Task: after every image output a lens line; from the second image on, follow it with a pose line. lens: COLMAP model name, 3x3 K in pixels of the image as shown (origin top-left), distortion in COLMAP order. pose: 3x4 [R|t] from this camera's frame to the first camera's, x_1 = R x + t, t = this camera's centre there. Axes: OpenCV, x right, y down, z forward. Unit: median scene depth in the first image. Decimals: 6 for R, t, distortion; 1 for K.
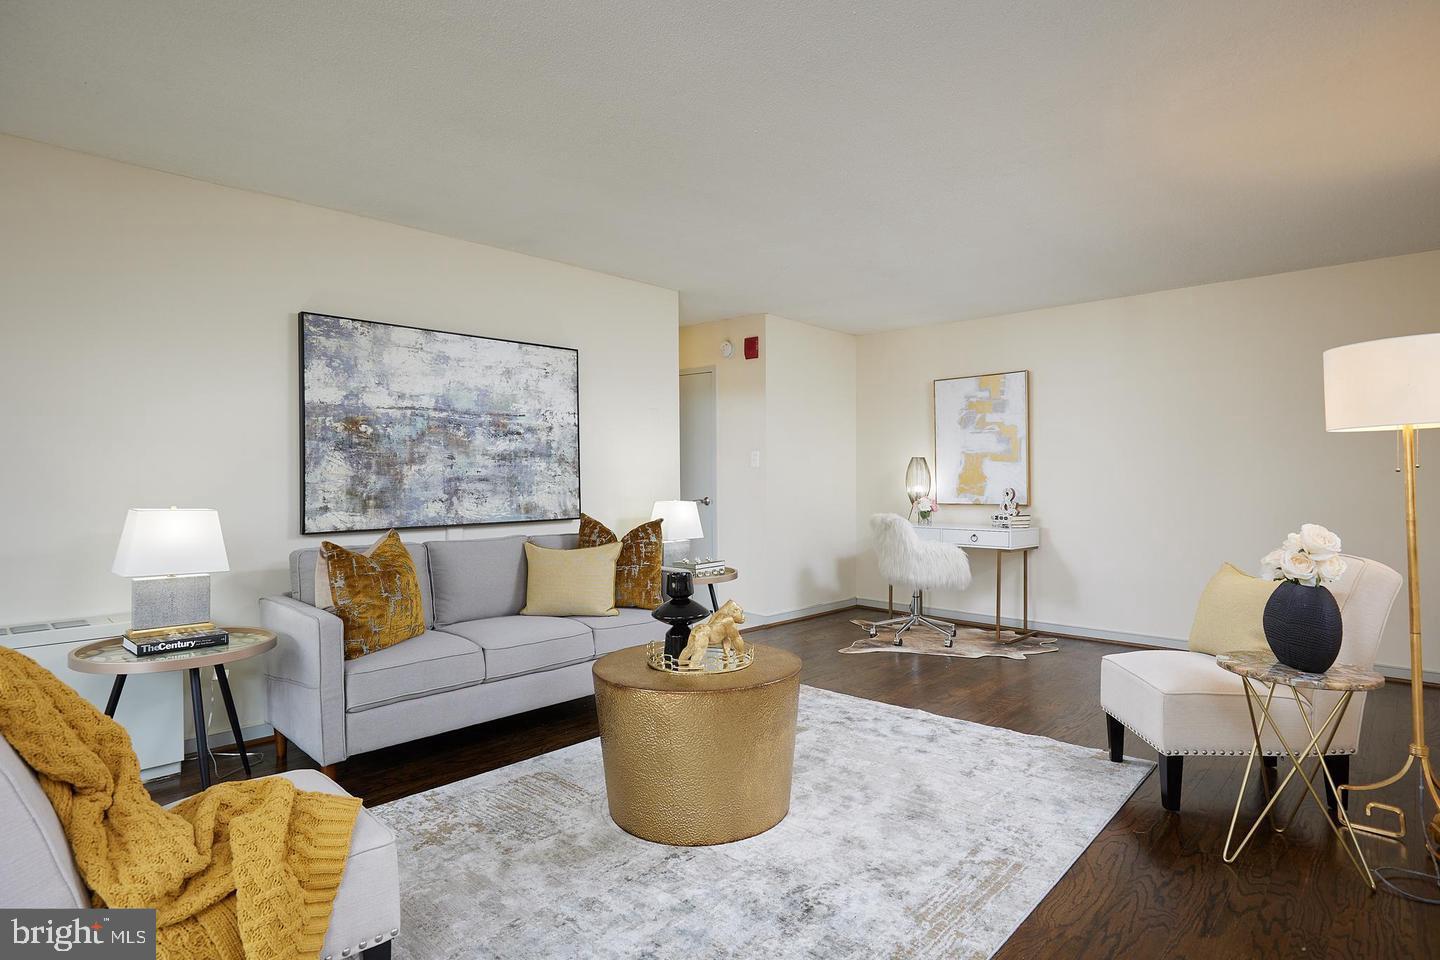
lens RADIAL K [[747.8, 0, 723.3], [0, 747.8, 473.9], [0, 0, 1]] dist [-0.015265, -0.000828]
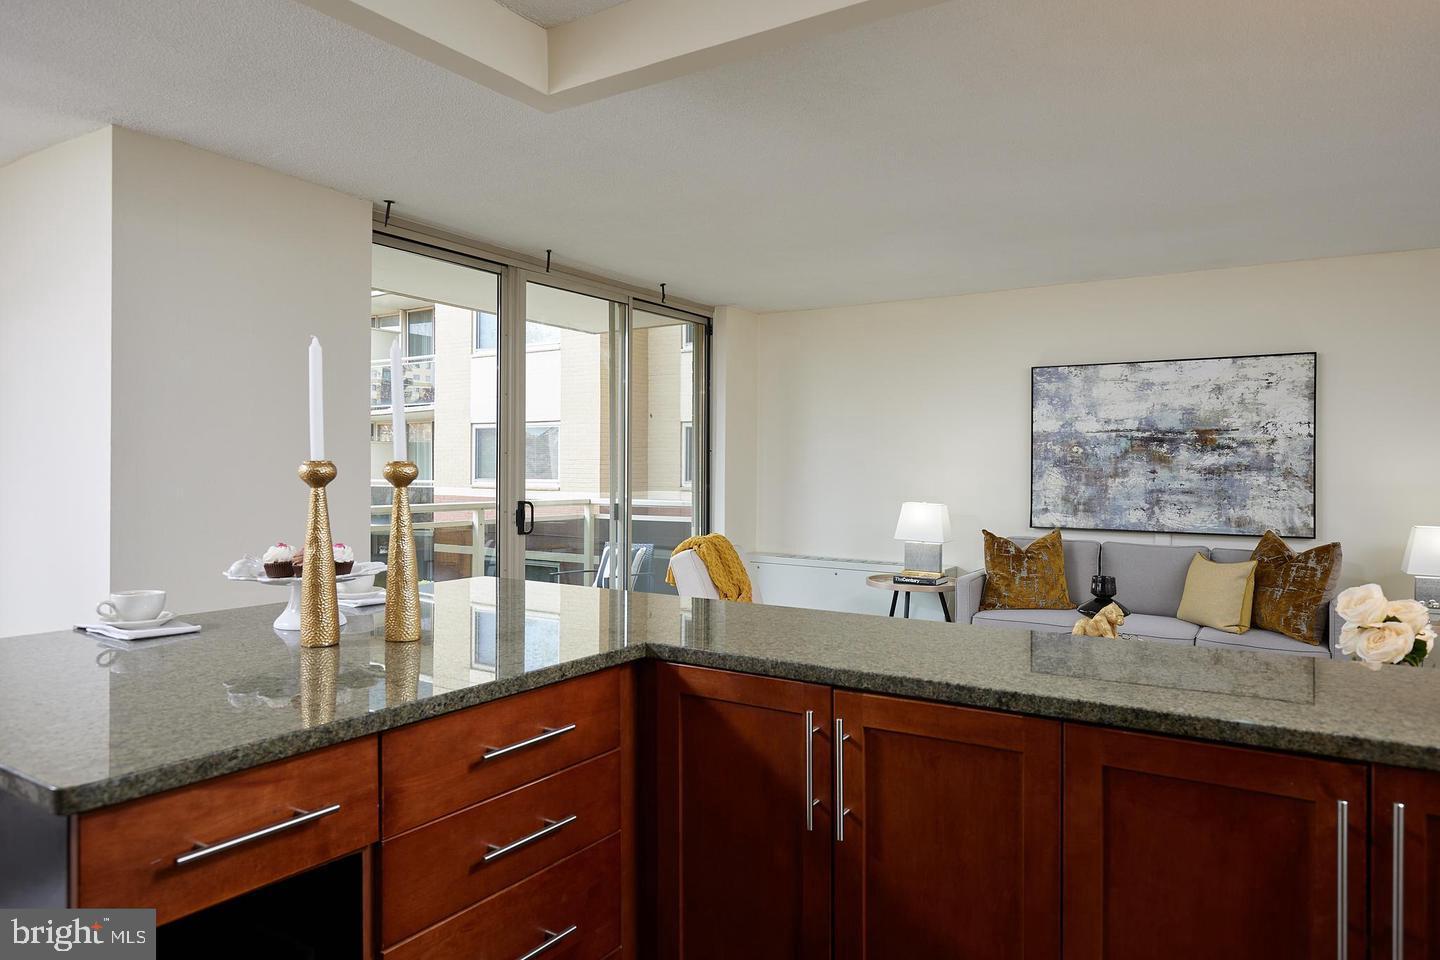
lens RADIAL K [[918.4, 0, 741.3], [0, 918.4, 476.3], [0, 0, 1]] dist [0.003311, -0.000771]
pose [[0.206293, 0.012972, -0.978404, 0.871918], [-0.009463, 0.999892, 0.011261, -0.024781], [0.978444, 0.006935, 0.206394, 0.101585]]
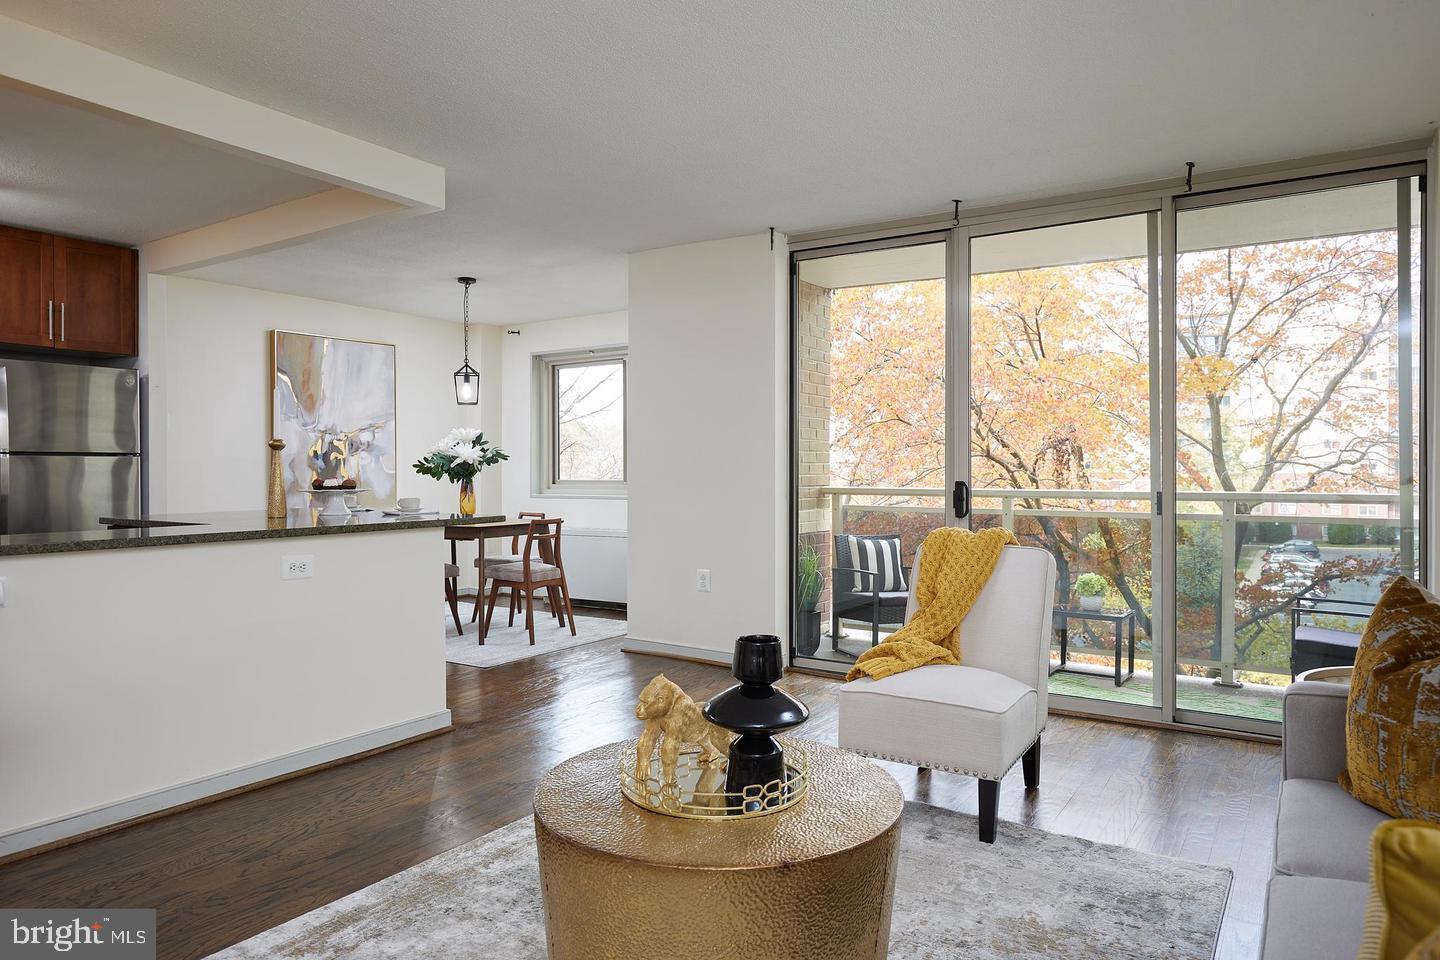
lens RADIAL K [[918.4, 0, 732.7], [0, 918.4, 476.6], [0, 0, 1]] dist [0.003311, -0.000771]
pose [[-0.982978, 0.005612, -0.183636, 0.051816], [0.003069, 0.999895, 0.014131, 0.004372], [0.183696, 0.013326, -0.982893, 1.170006]]
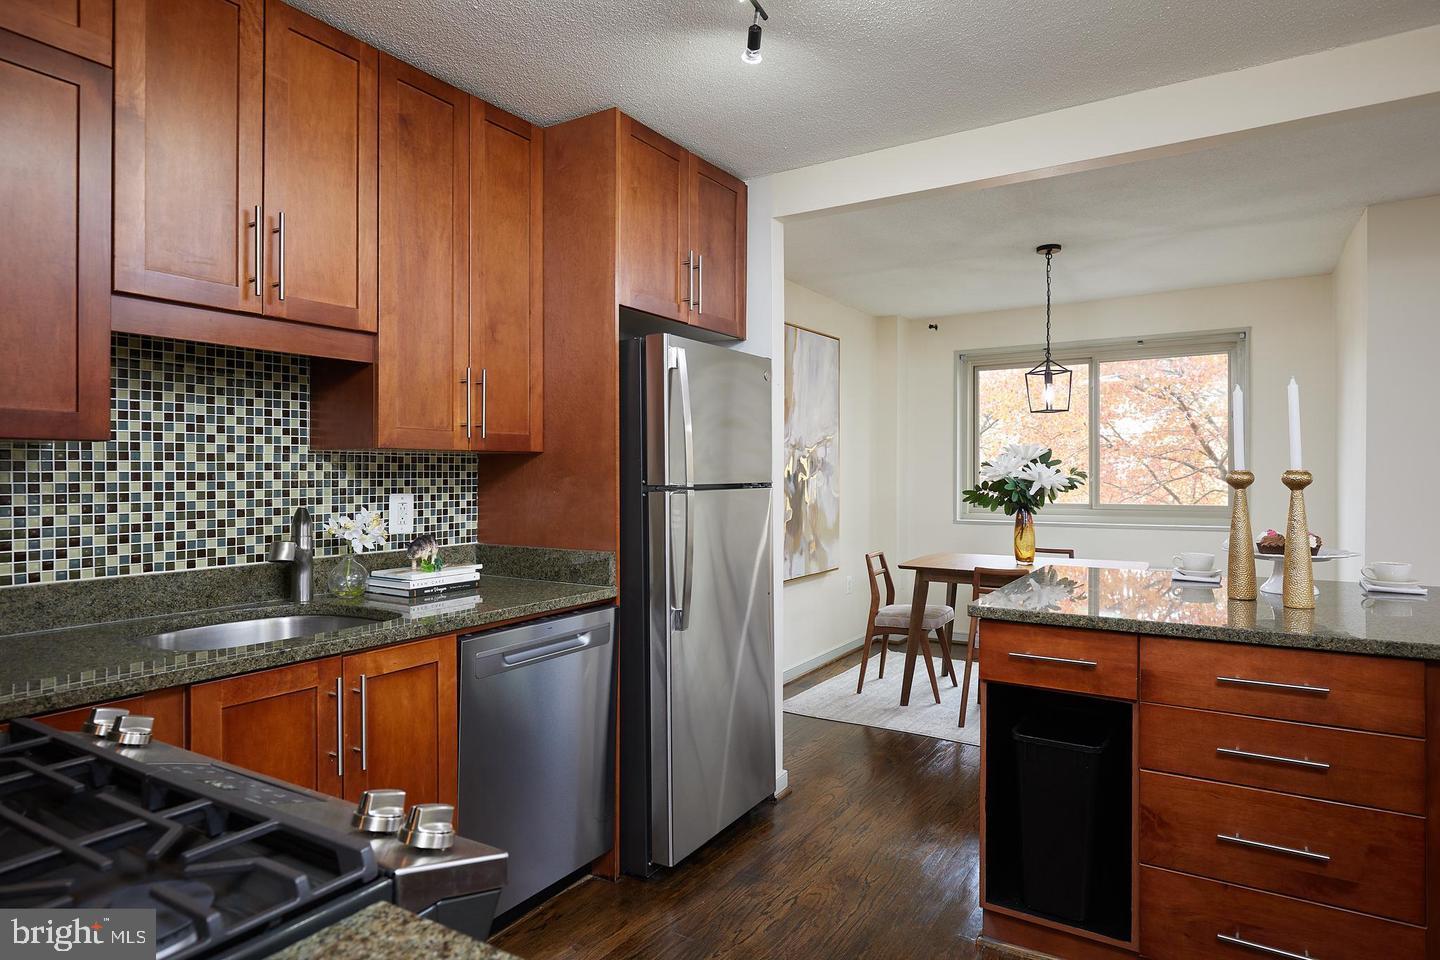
lens RADIAL K [[834.3, 0, 726.7], [0, 834.3, 483.1], [0, 0, 1]] dist [-0.002797, -0.001051]
pose [[-0.979637, 0.004923, -0.200716, 0.862270], [0.001198, 0.999825, 0.018678, -0.027883], [0.200773, 0.018058, -0.979471, 0.491132]]
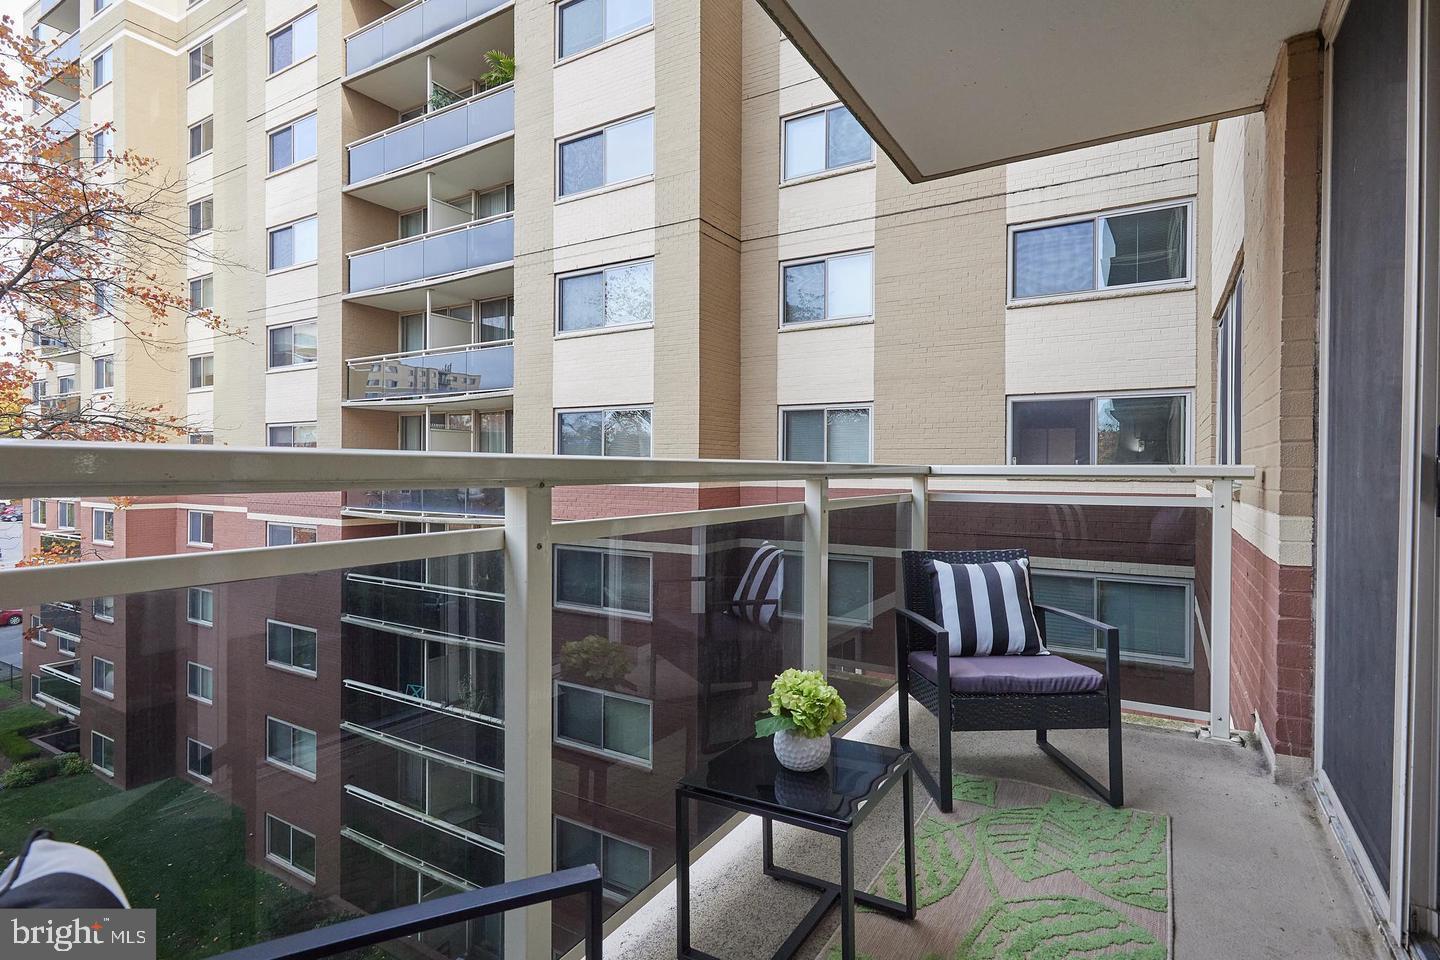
lens RADIAL K [[708.4, 0, 735.3], [0, 708.4, 475.4], [0, 0, 1]] dist [-0.002369, 0.002906]
pose [[0.228963, 0.014221, -0.973331, -0.345771], [-0.010108, 0.999874, 0.012231, 0.048176], [0.973383, 0.007038, 0.229078, -0.194225]]
